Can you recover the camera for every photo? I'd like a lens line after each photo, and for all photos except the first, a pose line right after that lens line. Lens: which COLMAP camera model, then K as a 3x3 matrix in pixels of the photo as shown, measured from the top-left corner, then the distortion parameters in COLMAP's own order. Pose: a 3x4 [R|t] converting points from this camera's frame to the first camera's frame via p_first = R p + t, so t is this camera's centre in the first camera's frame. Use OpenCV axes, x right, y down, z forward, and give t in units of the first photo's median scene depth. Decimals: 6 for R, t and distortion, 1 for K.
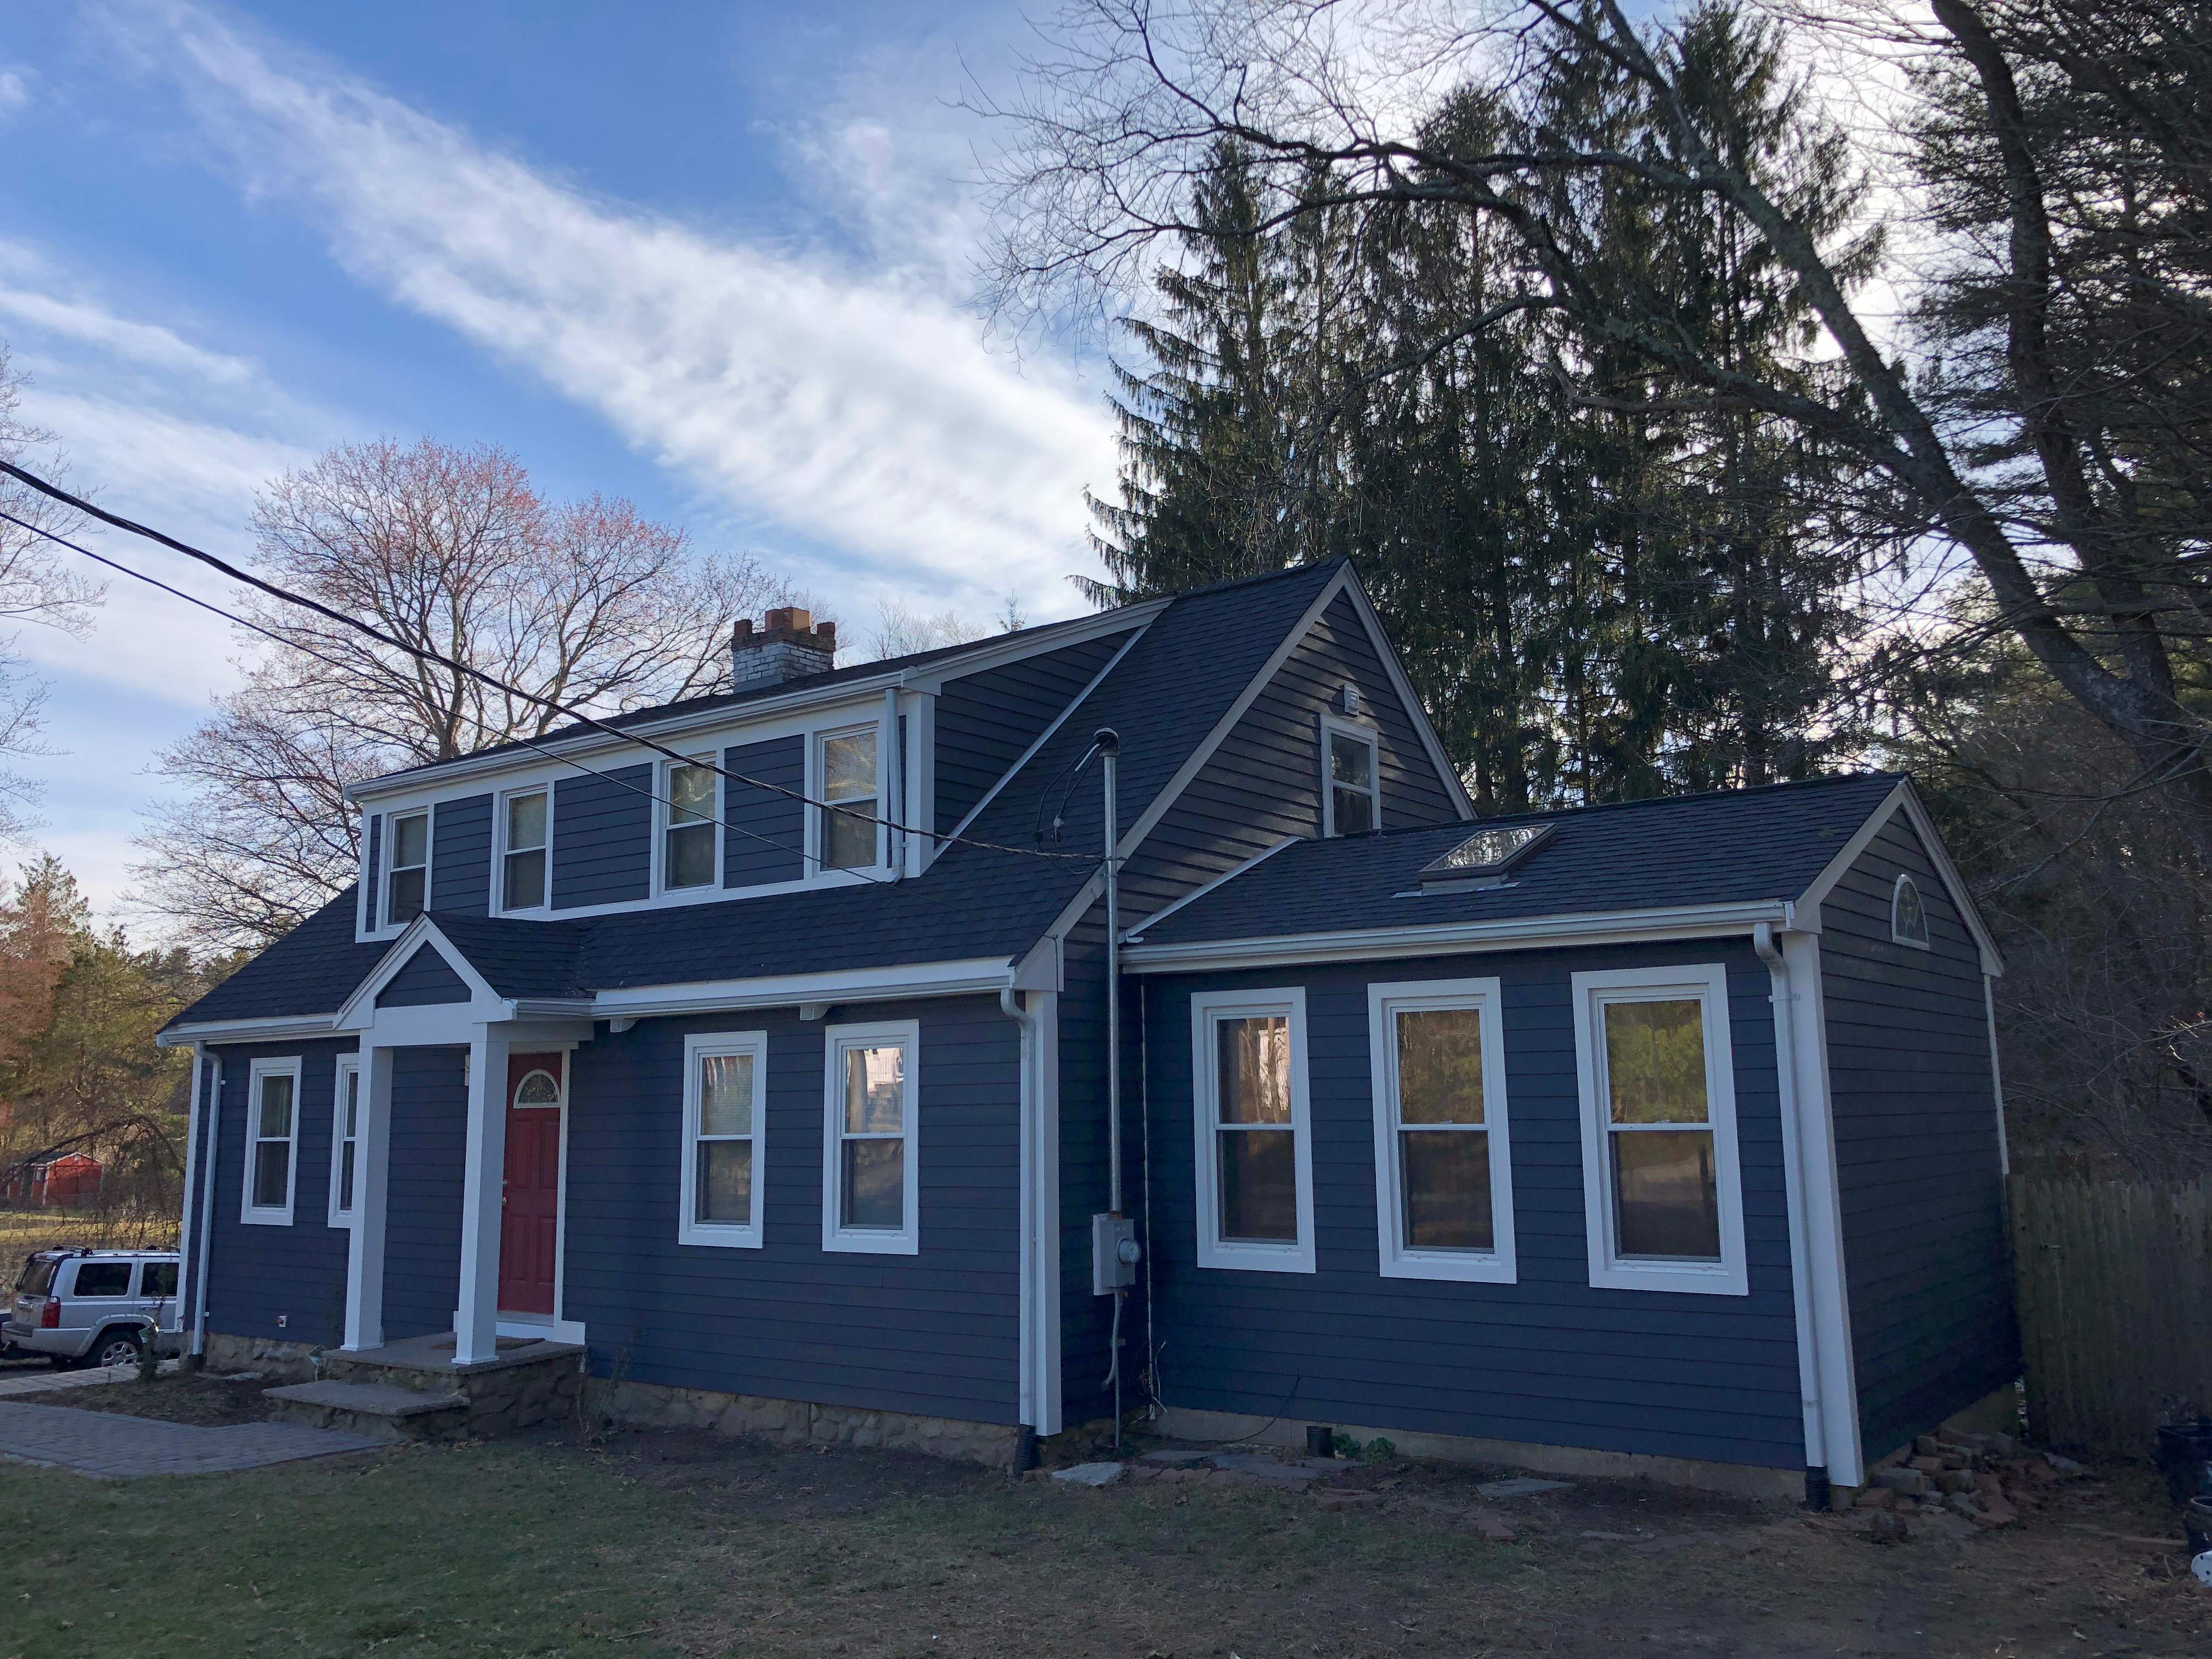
lens RADIAL K [[1811.7, 0, 1091.9], [0, 1811.7, 823.0], [0, 0, 1]] dist [0.029989, -0.039872]
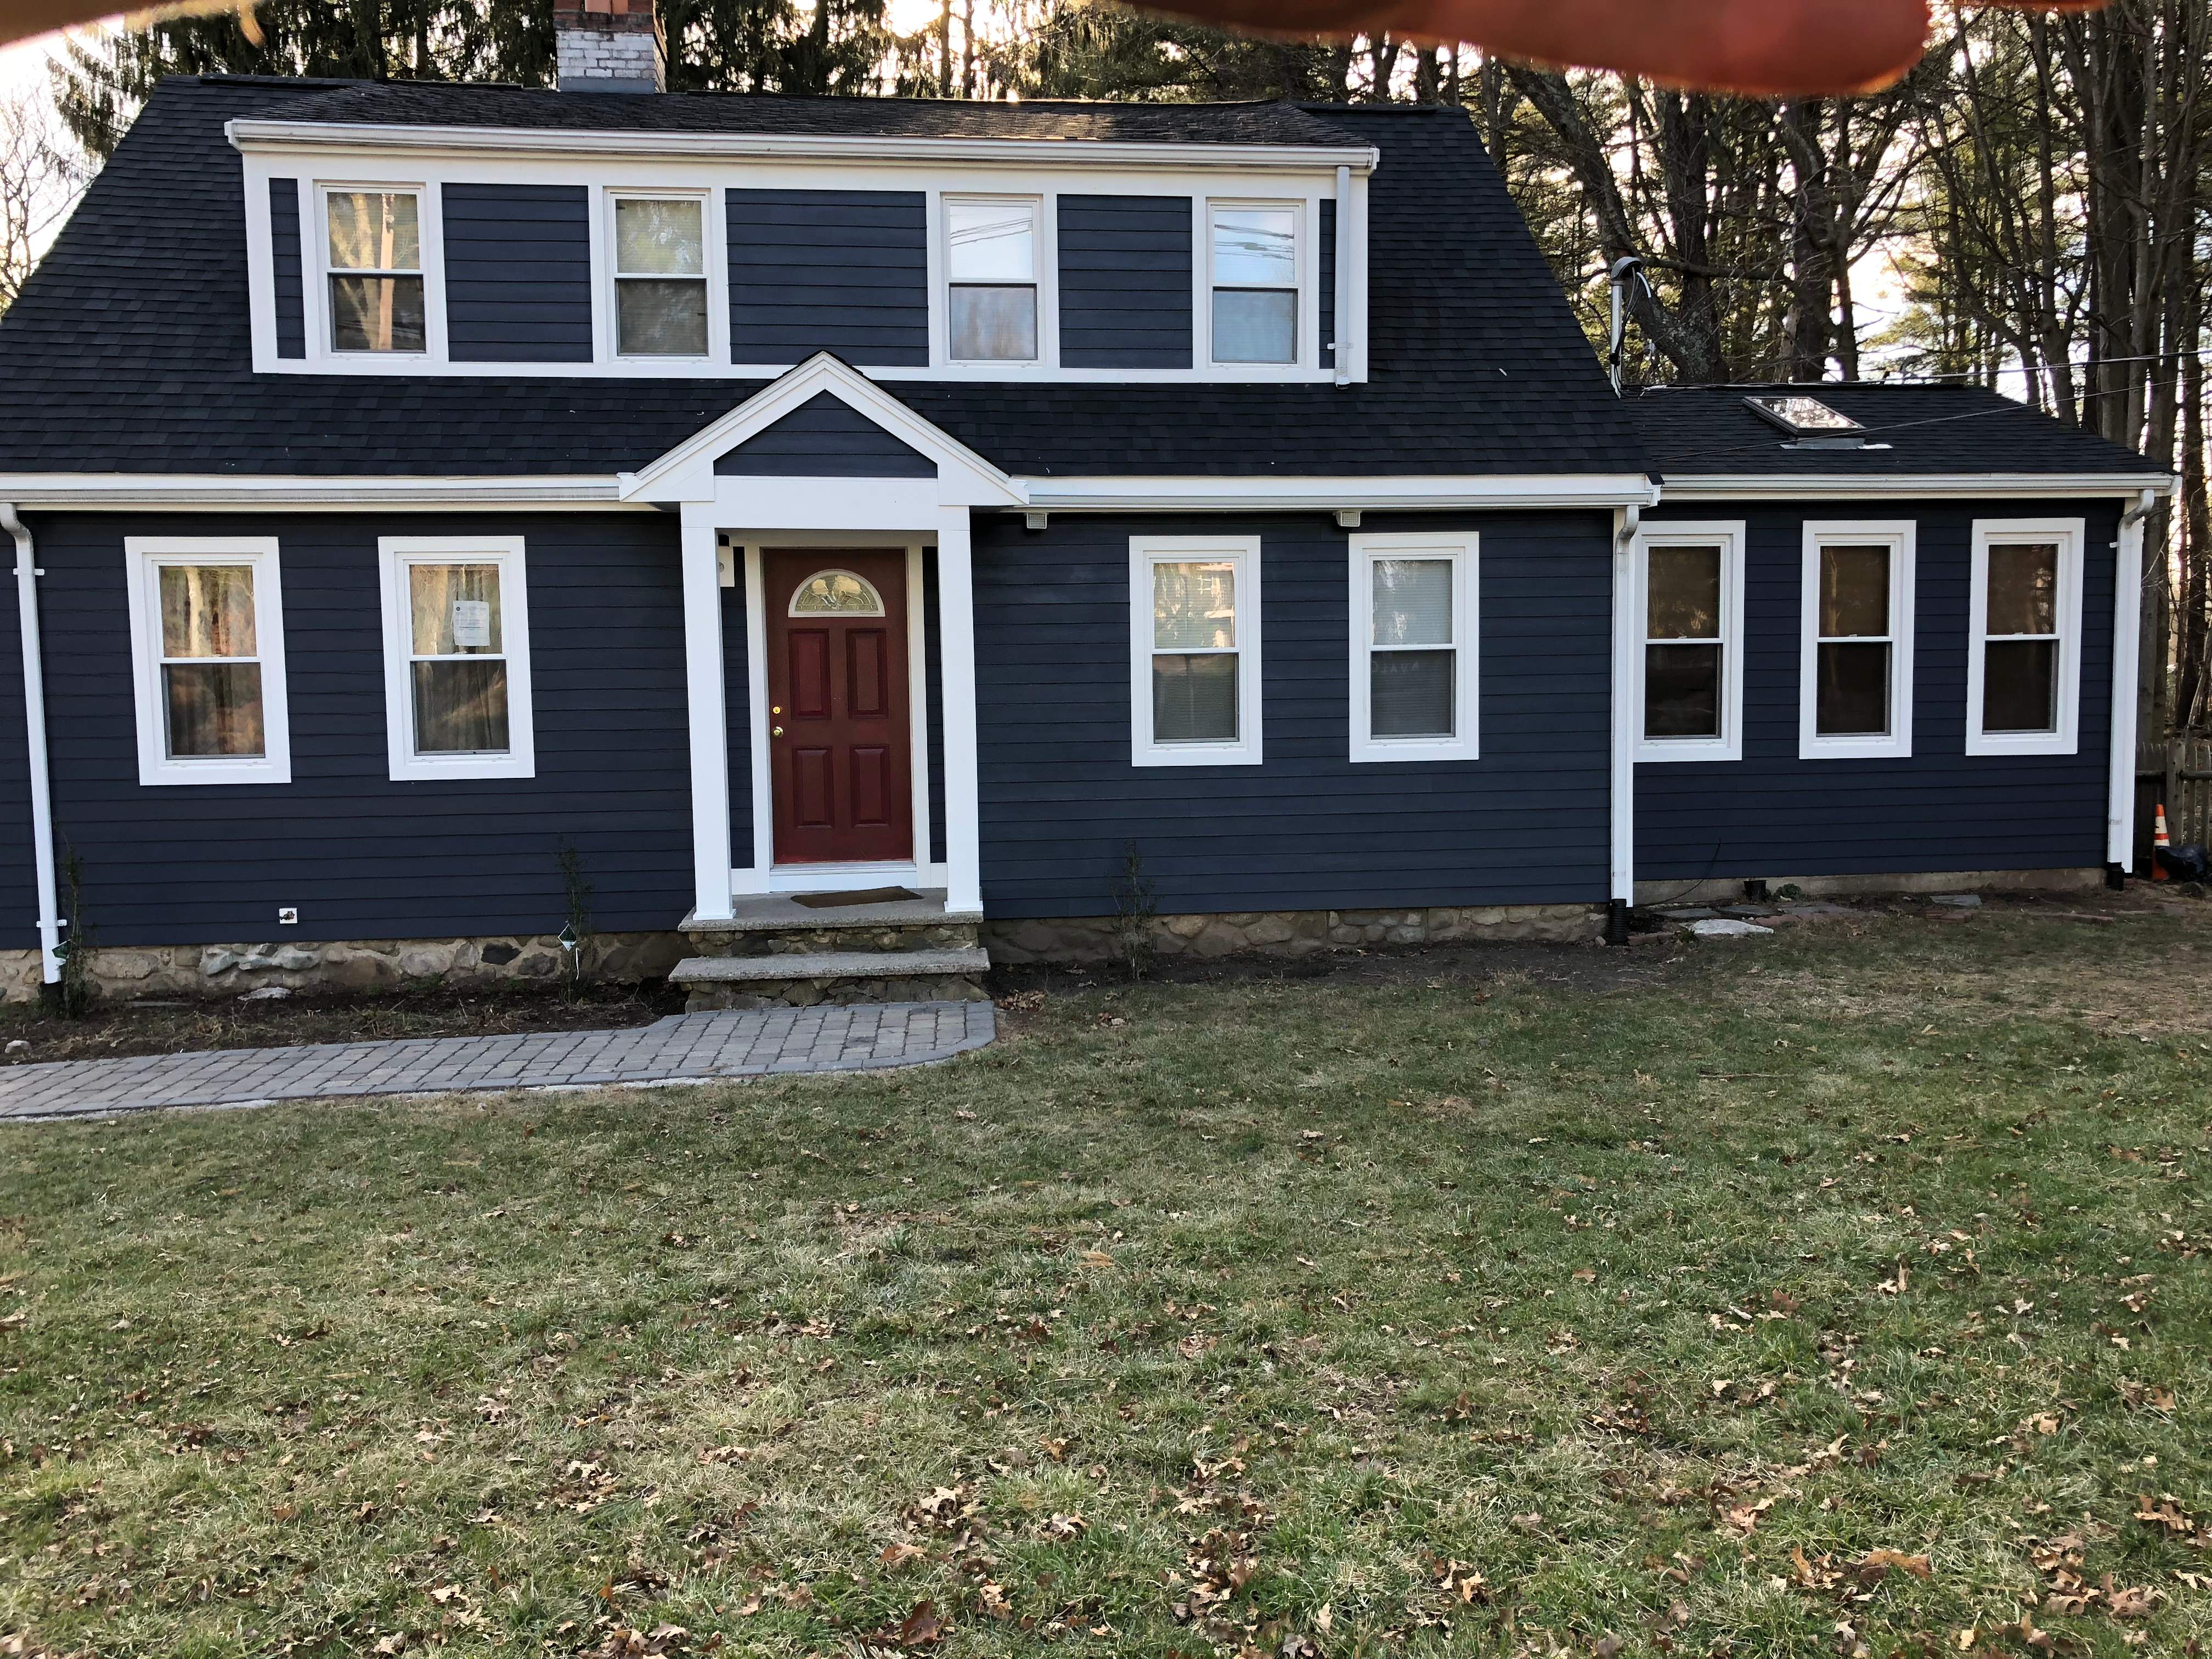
lens RADIAL K [[1811.7, 0, 1138.6], [0, 1811.7, 826.9], [0, 0, 1]] dist [0.029989, -0.039872]
pose [[0.725047, -0.056295, 0.686395, -0.907644], [-0.105939, 0.975675, 0.191925, 0.093208], [-0.680502, -0.211871, 0.701447, 0.380199]]
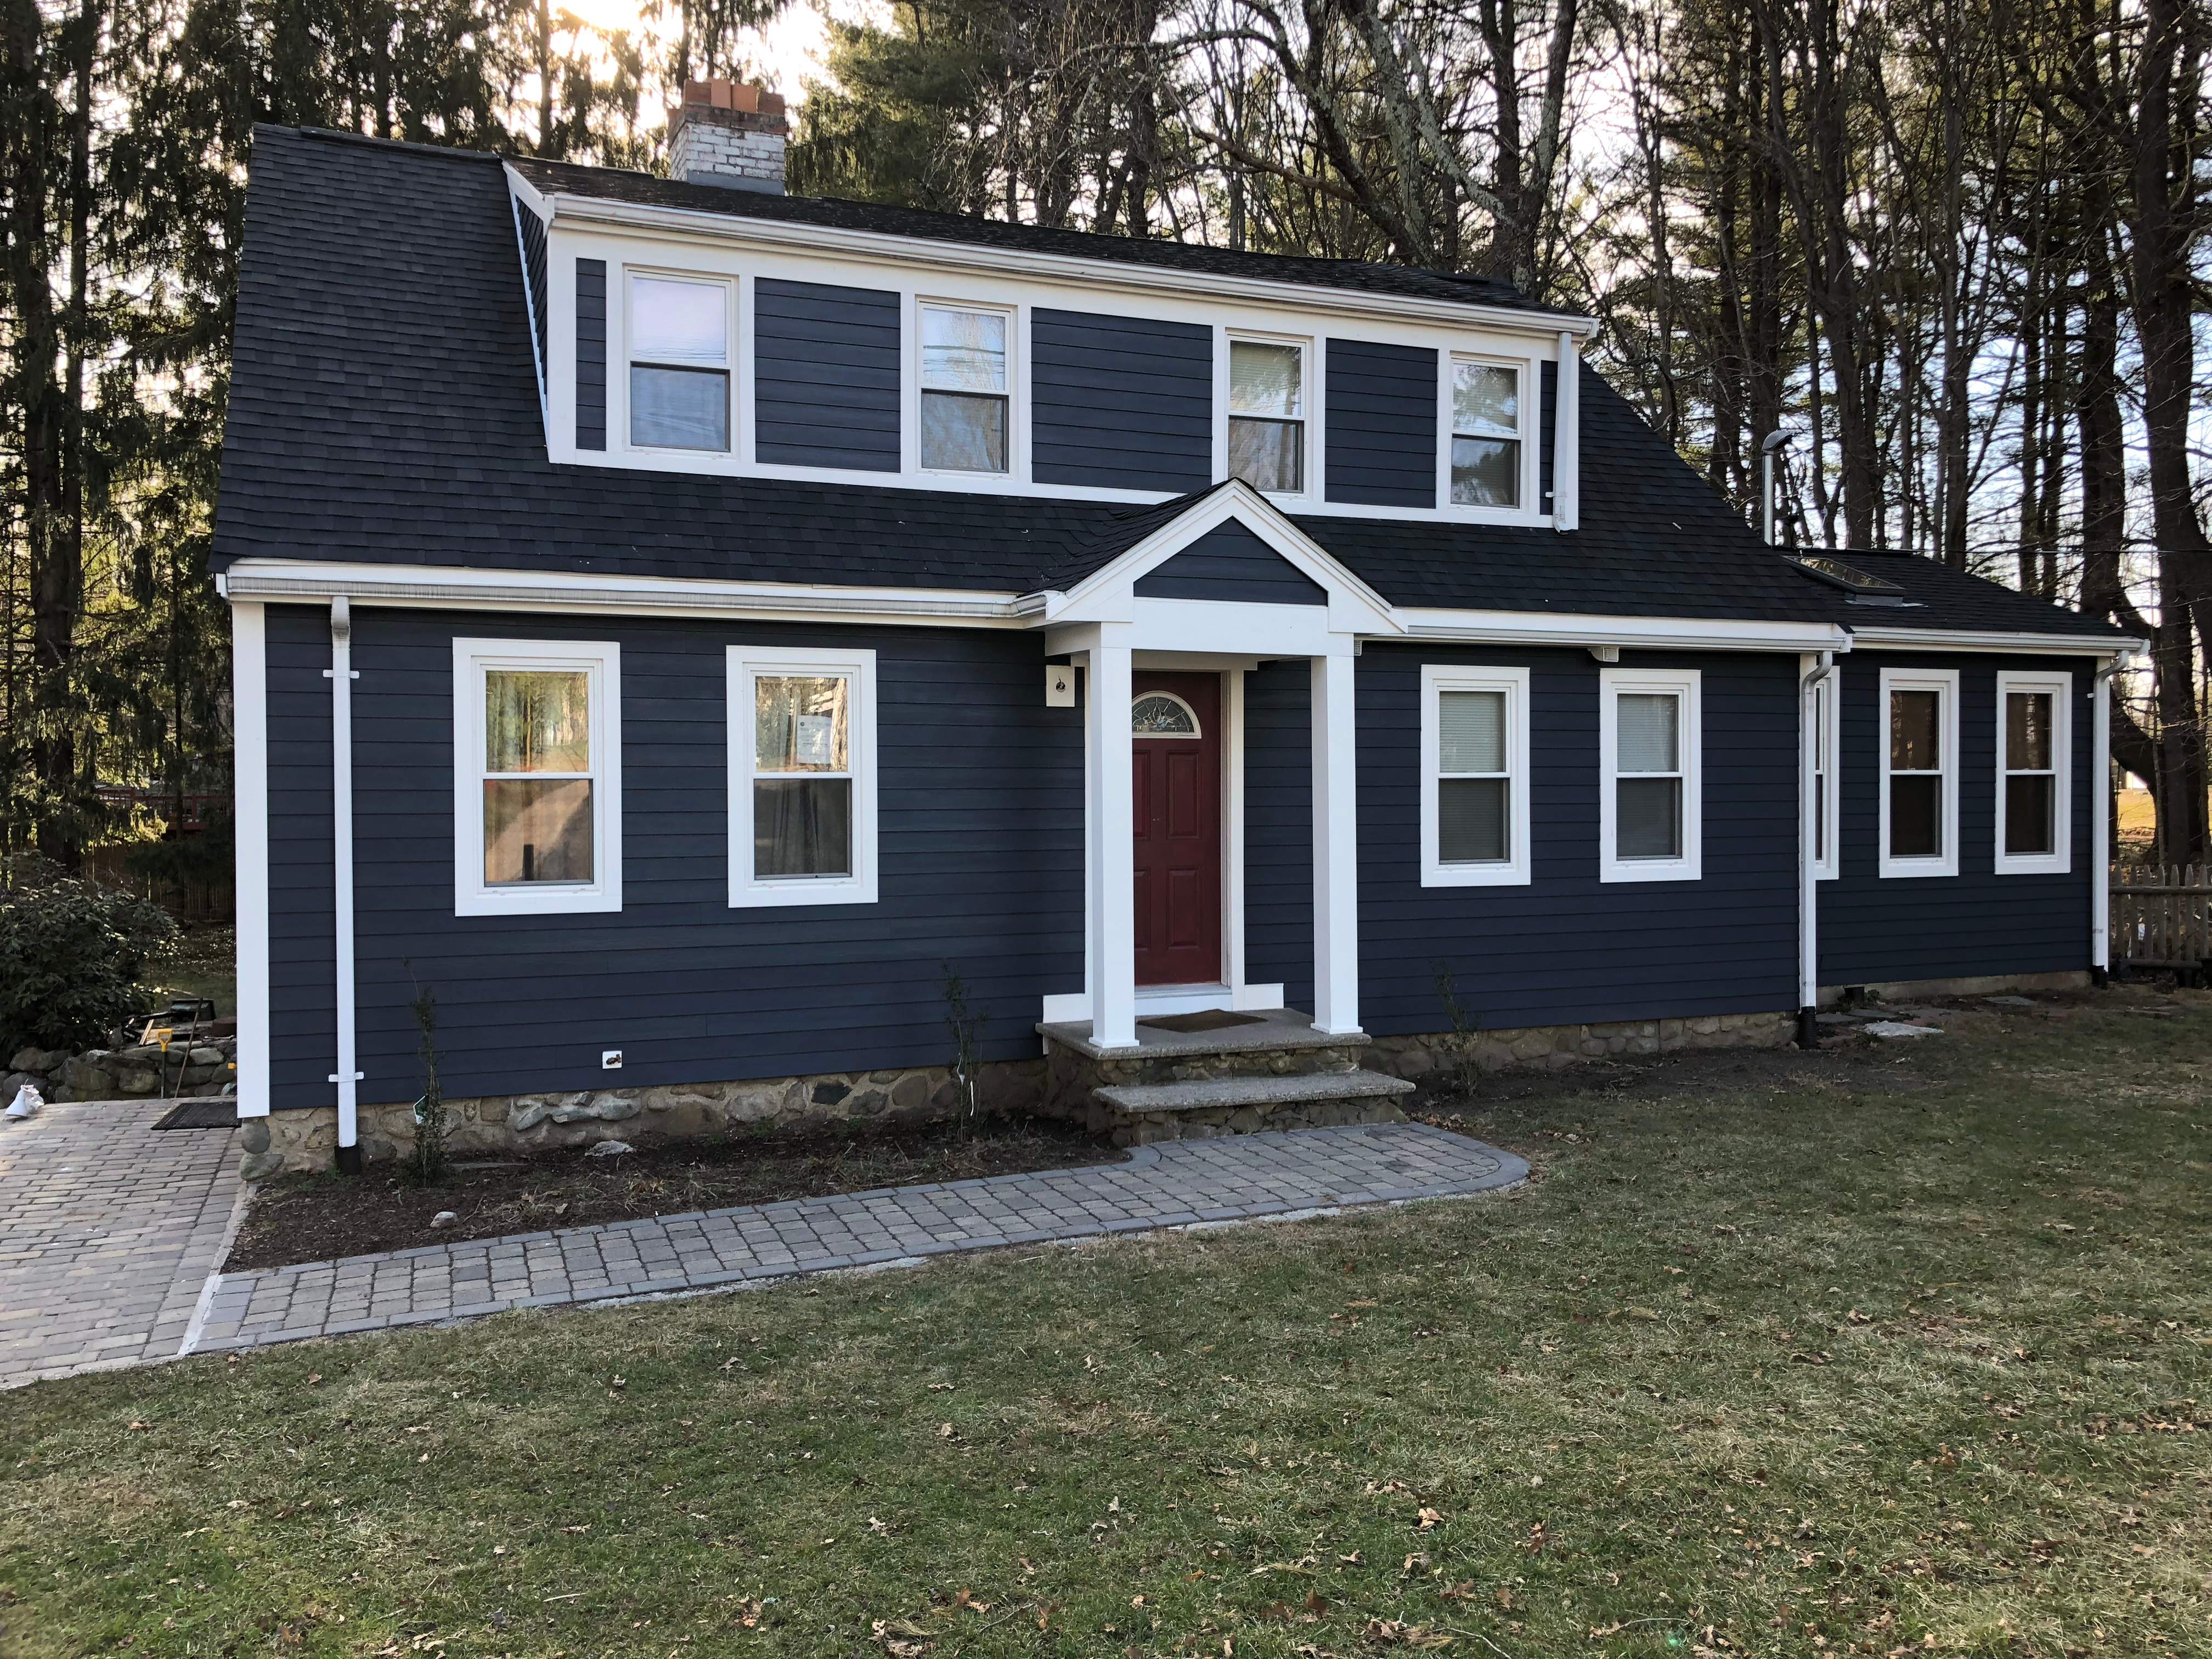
lens RADIAL K [[1811.7, 0, 1109.8], [0, 1811.7, 829.8], [0, 0, 1]] dist [0.029989, -0.039872]
pose [[0.505726, -0.008989, 0.862647, -1.190590], [-0.139785, 0.985878, 0.092221, 0.148632], [-0.851294, -0.167224, 0.497328, 0.725068]]
